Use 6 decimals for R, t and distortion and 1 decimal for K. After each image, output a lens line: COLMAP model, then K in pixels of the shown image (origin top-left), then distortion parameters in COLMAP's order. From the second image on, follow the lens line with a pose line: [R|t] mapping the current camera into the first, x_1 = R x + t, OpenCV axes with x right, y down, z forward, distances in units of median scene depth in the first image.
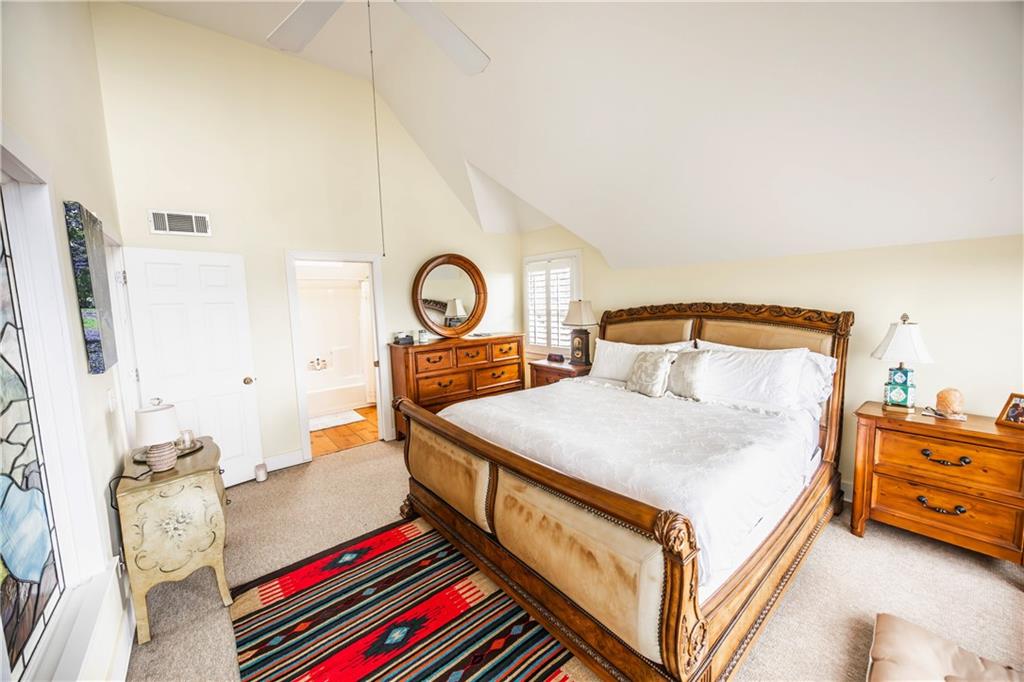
lens RADIAL K [[379.6, 0, 507.2], [0, 379.6, 340.4], [0, 0, 1]] dist [0.000676, 0.000156]
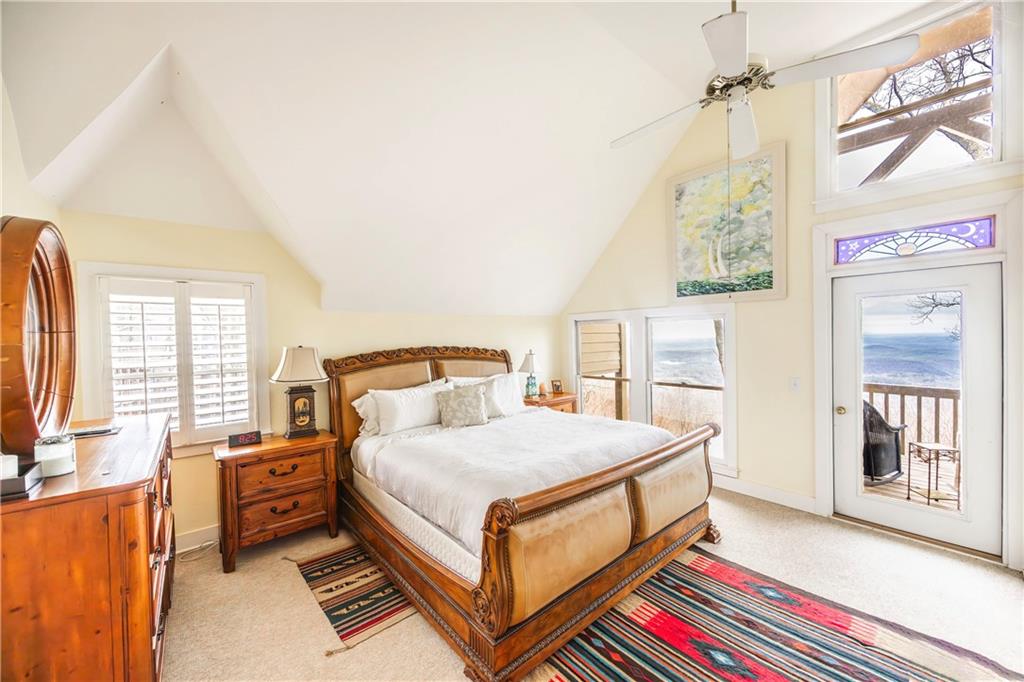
lens RADIAL K [[379.6, 0, 506.6], [0, 379.6, 343.5], [0, 0, 1]] dist [0.000676, 0.000156]
pose [[-0.002791, 0.008881, 0.999957, -0.671862], [0.127094, 0.991855, -0.008455, -0.067800], [-0.991887, 0.127065, -0.003897, 0.748192]]
